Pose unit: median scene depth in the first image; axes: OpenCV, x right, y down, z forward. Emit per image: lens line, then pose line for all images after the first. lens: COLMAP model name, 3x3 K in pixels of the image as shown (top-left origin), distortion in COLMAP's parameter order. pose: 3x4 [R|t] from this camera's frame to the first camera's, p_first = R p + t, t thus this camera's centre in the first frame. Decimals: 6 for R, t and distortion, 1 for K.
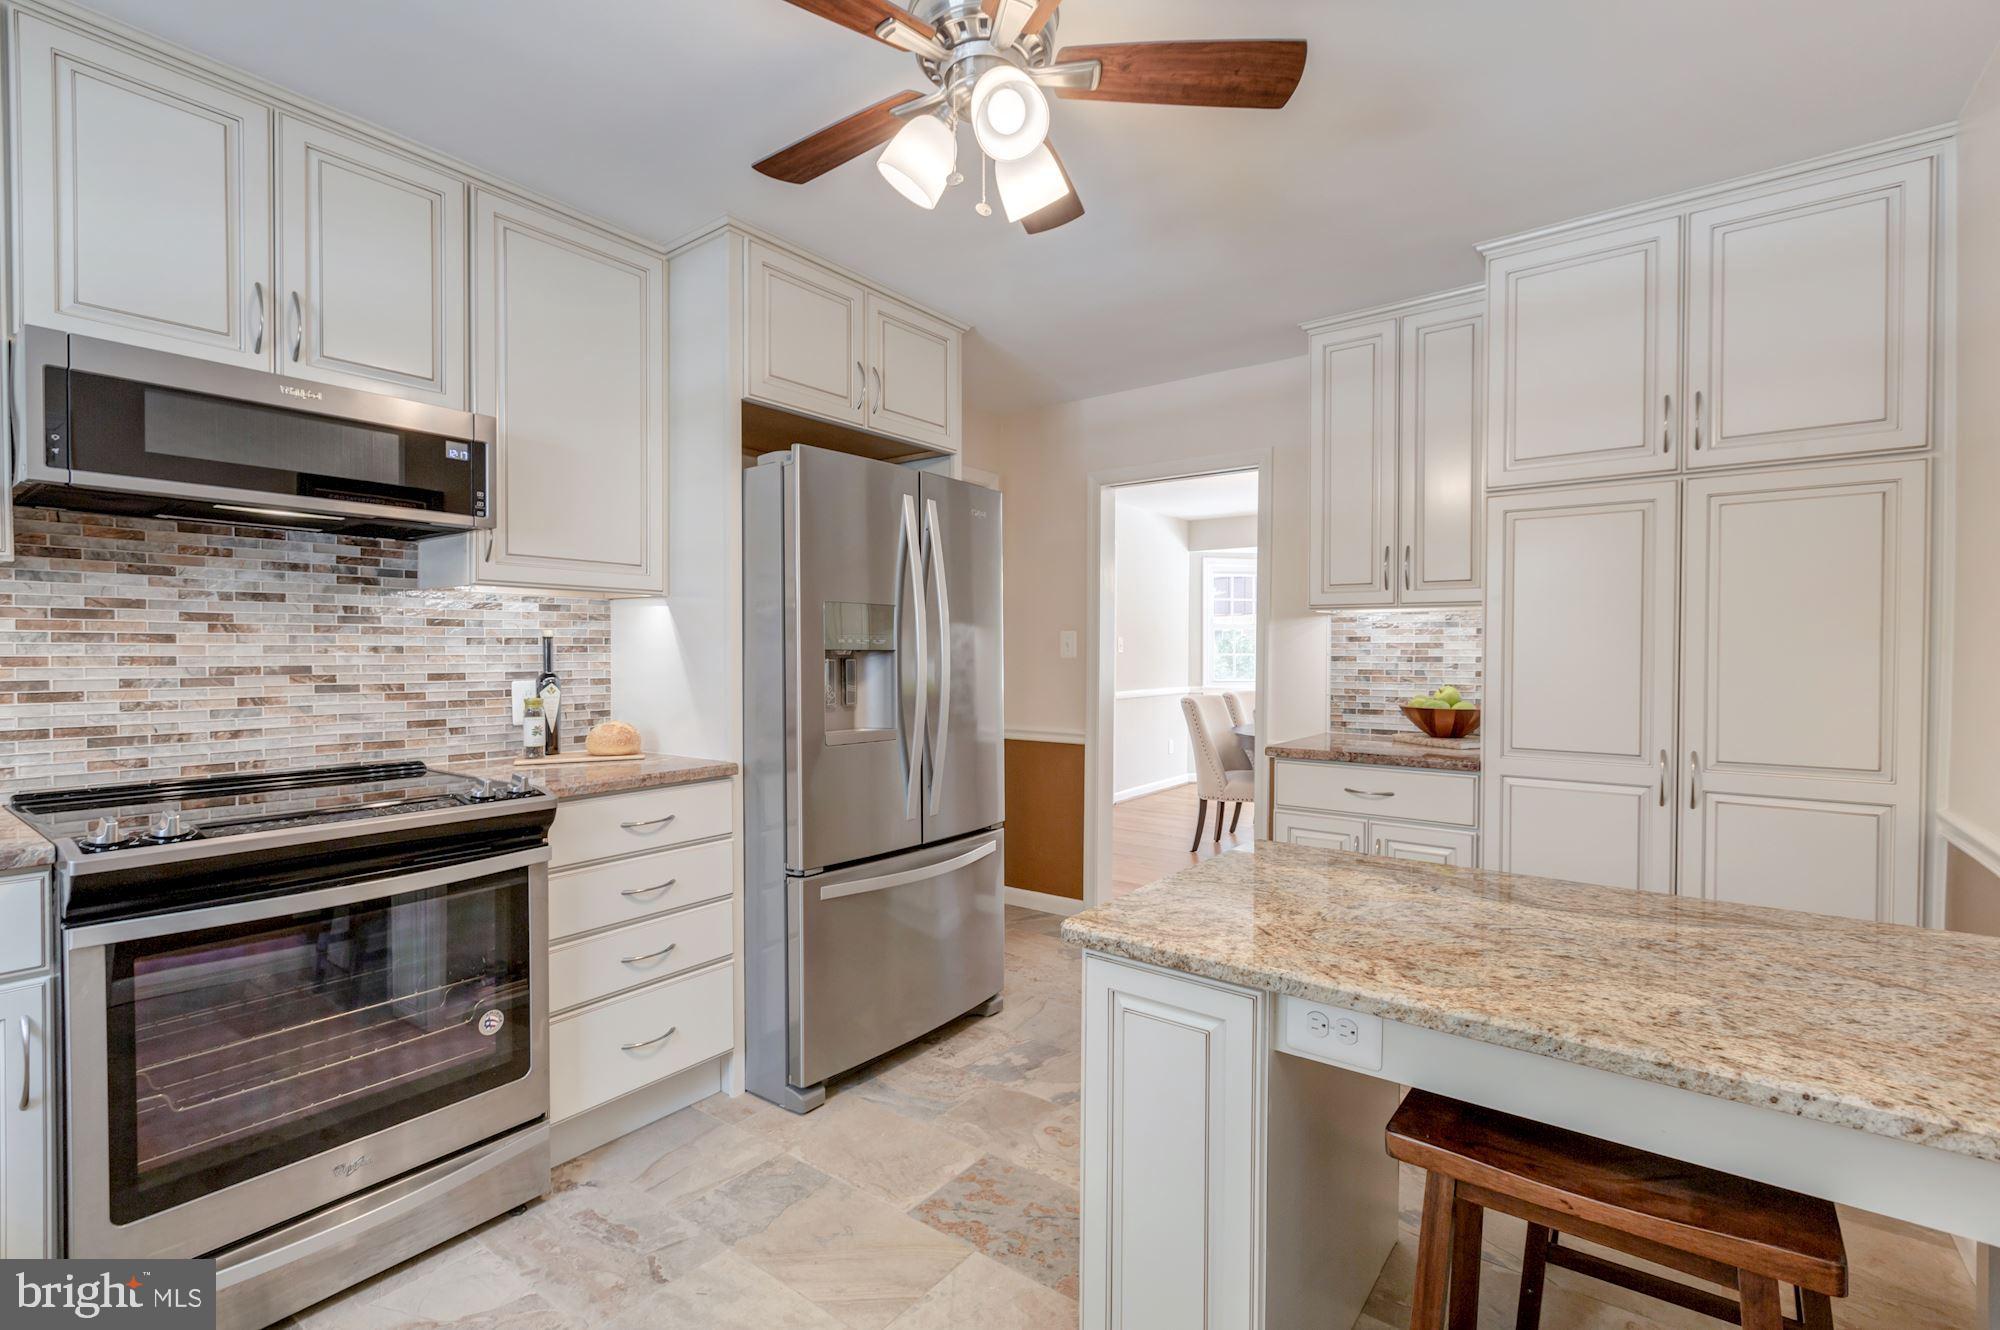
lens RADIAL K [[900.8, 0, 1006.6], [0, 900.8, 662.8], [0, 0, 1]] dist [0.004133, -0.000541]
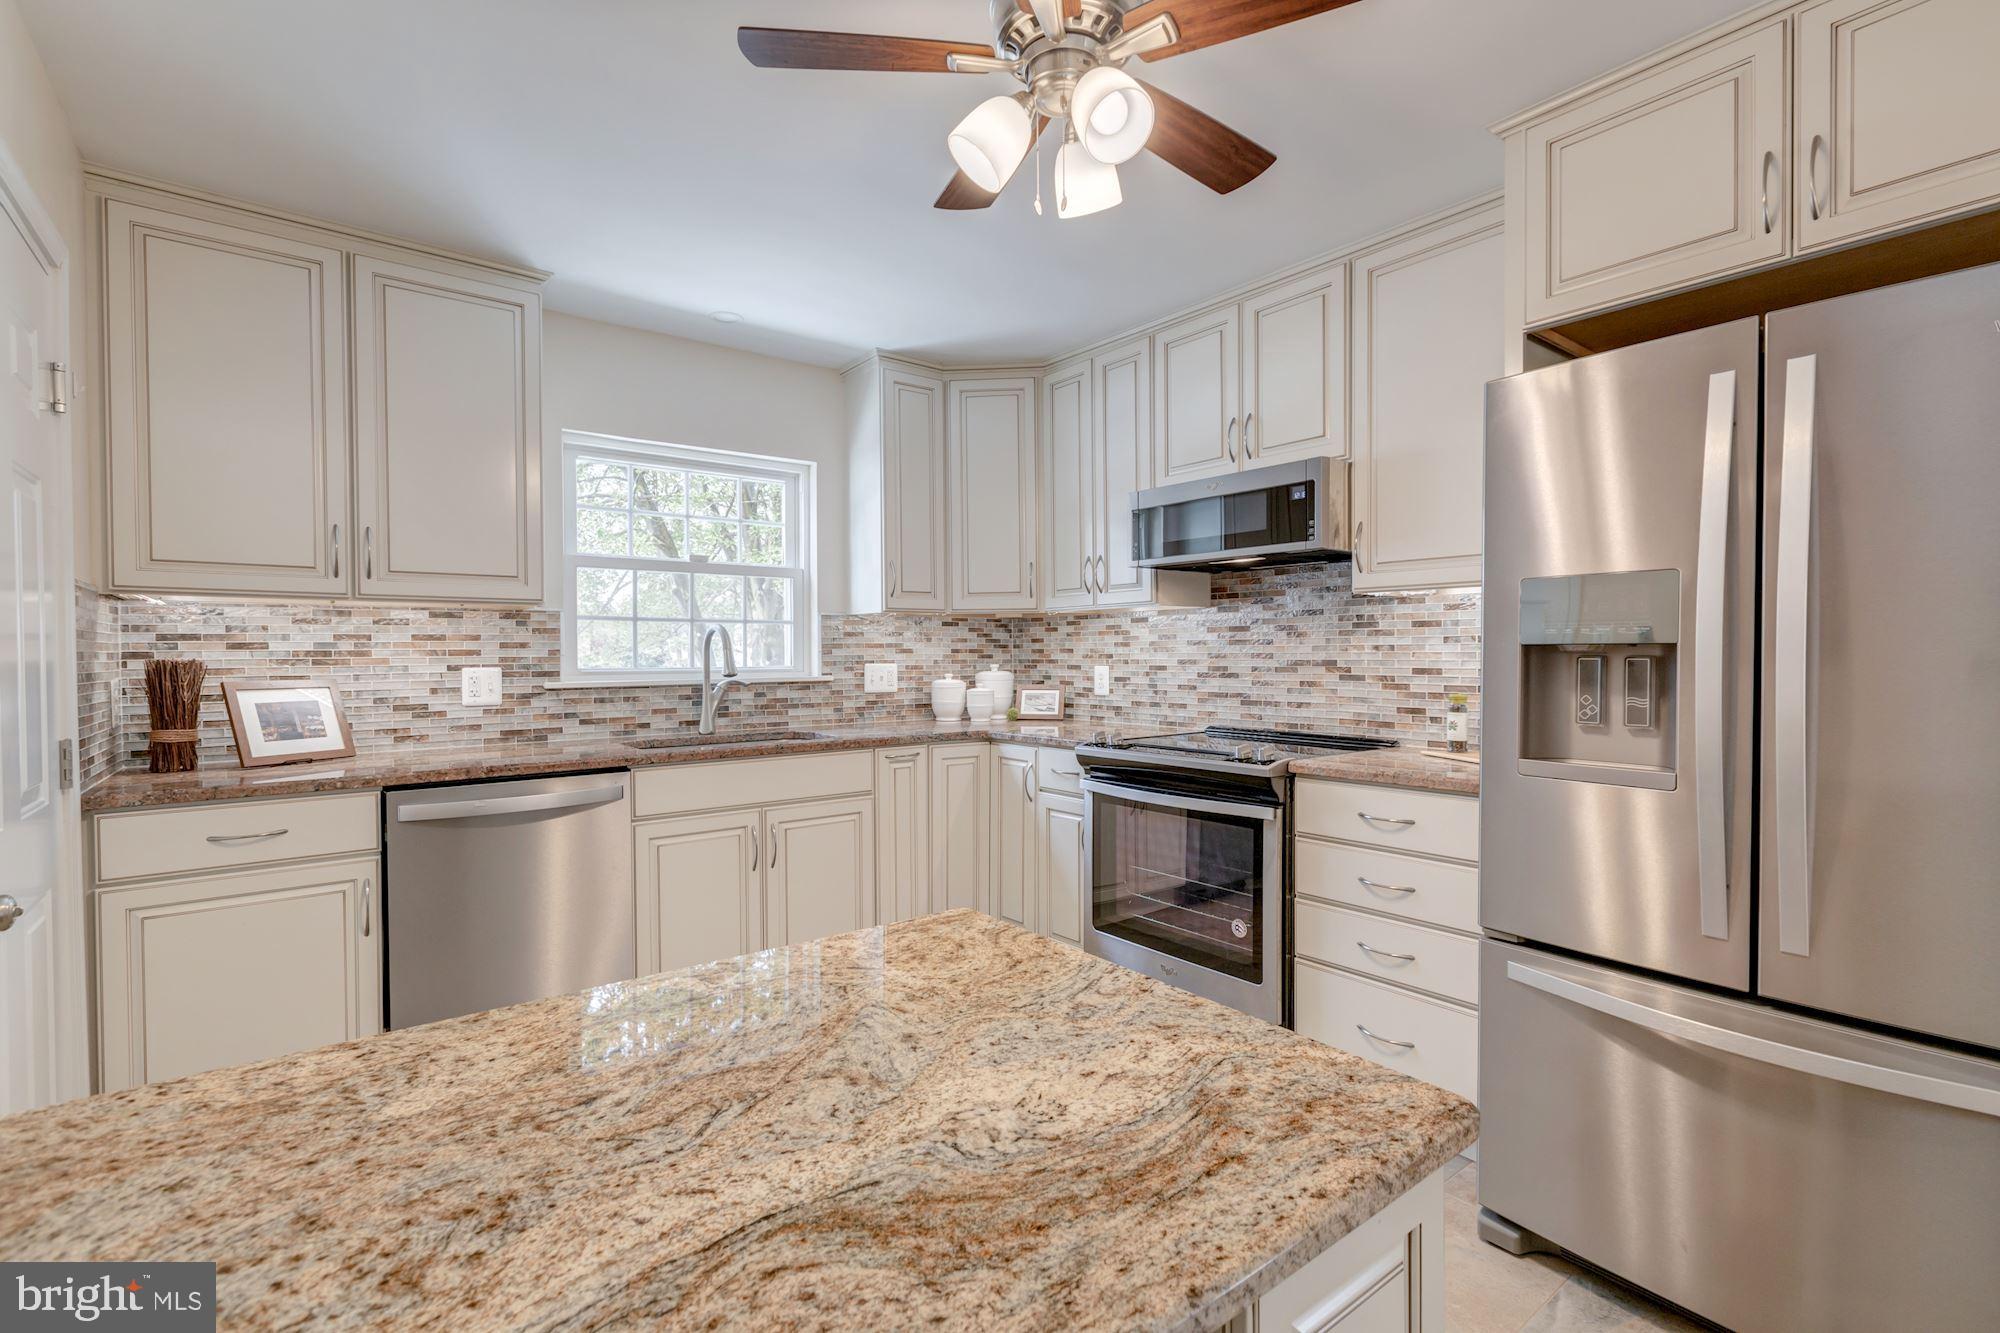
lens RADIAL K [[900.8, 0, 987.6], [0, 900.8, 664.2], [0, 0, 1]] dist [0.004133, -0.000541]
pose [[-0.269450, 0.010546, -0.962957, 0.782236], [-0.010663, 0.999846, 0.013933, -0.004586], [0.962955, 0.014022, -0.269296, 0.970322]]
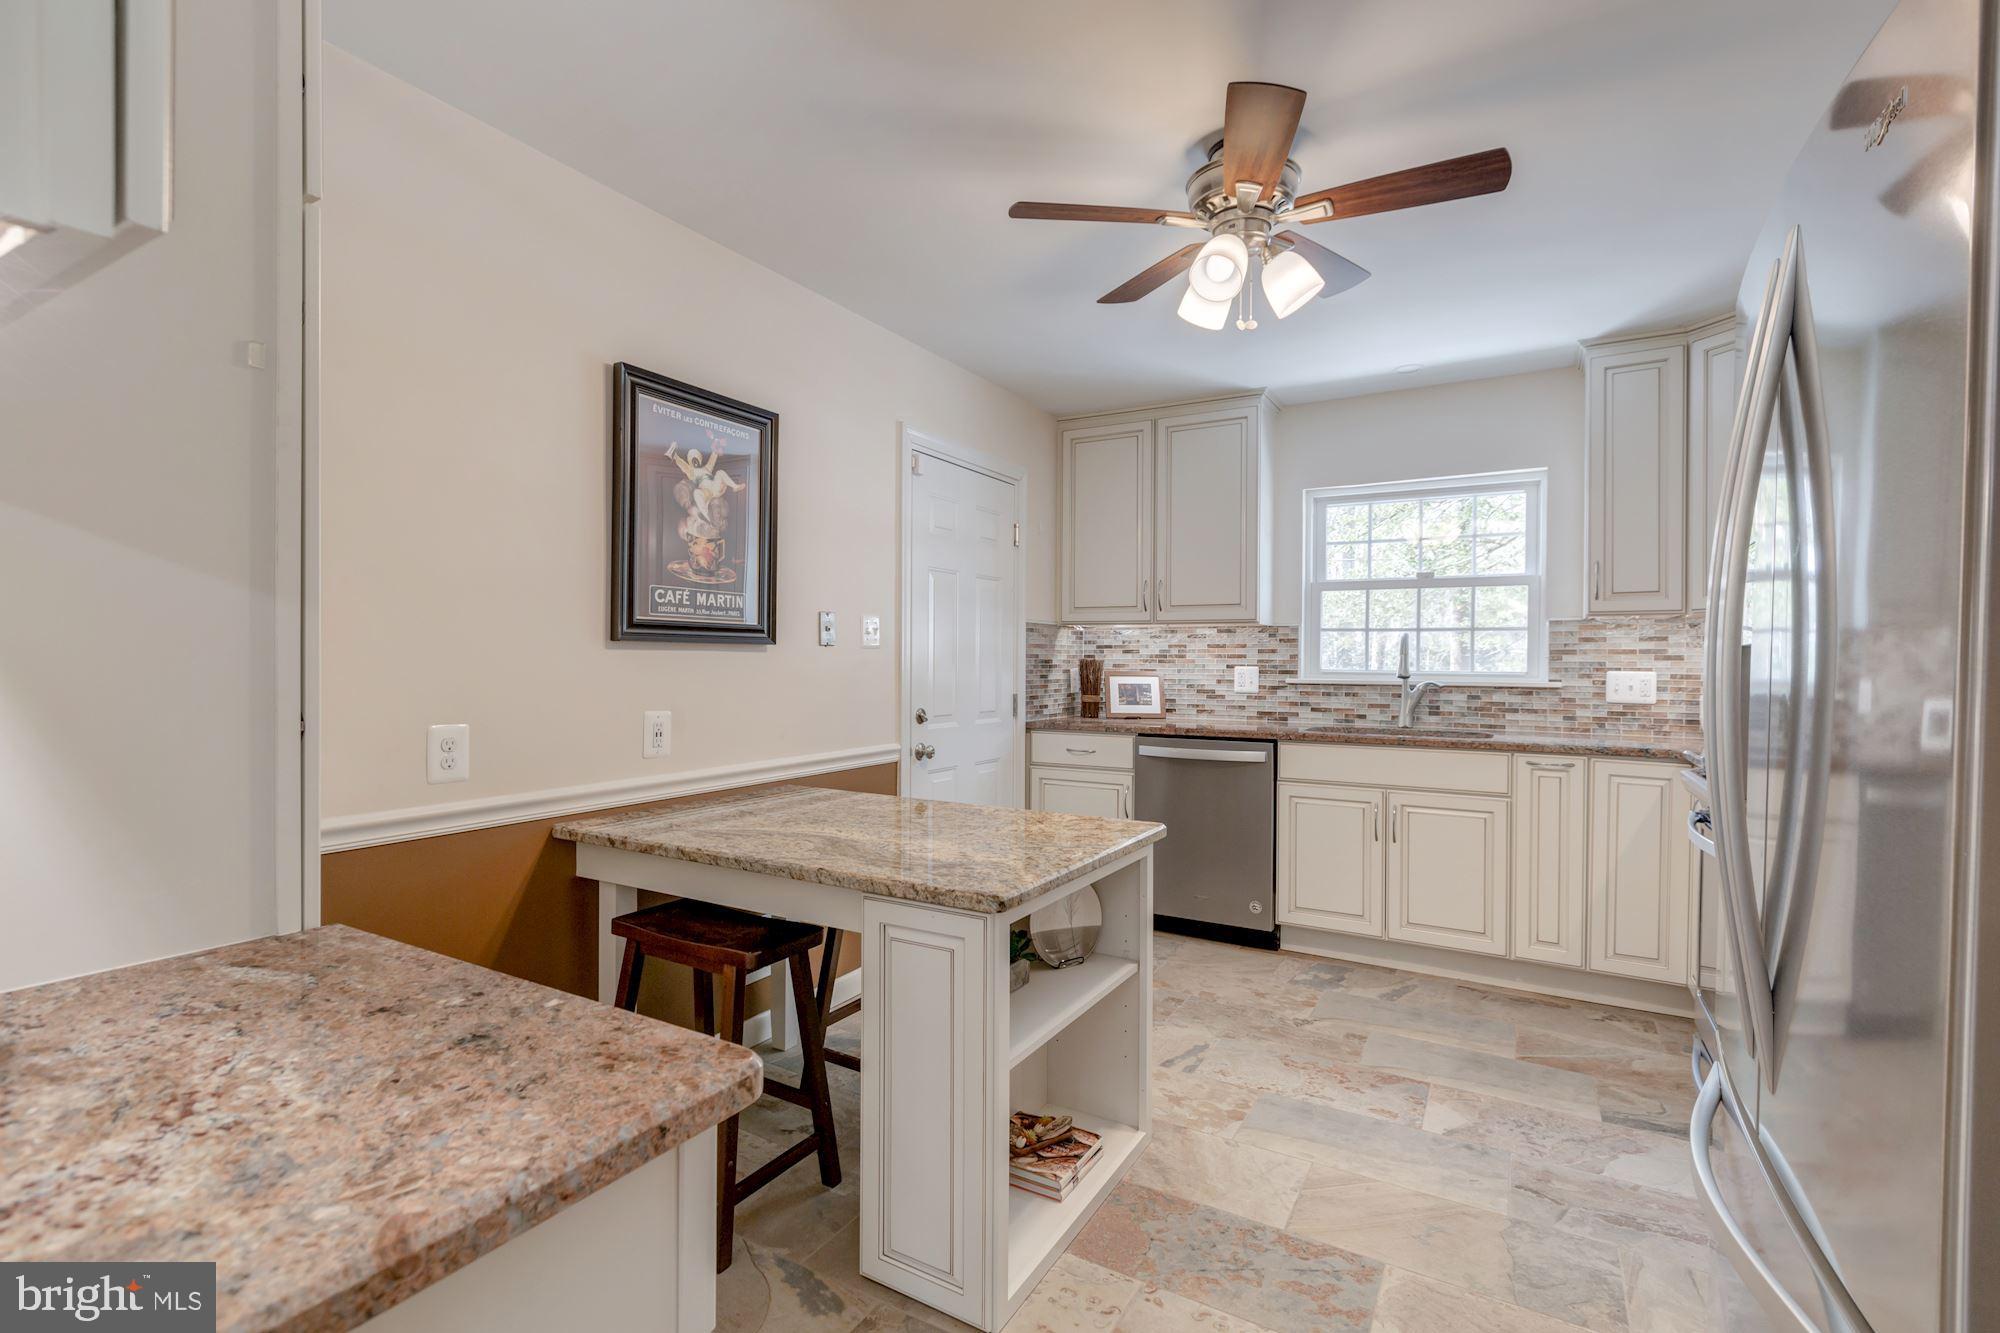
lens RADIAL K [[900.8, 0, 1000.2], [0, 900.8, 661.6], [0, 0, 1]] dist [0.004133, -0.000541]
pose [[-0.992956, -0.009003, -0.118143, 0.396038], [-0.011290, 0.999761, 0.018708, -0.015377], [0.117946, 0.019910, -0.992820, 1.879039]]
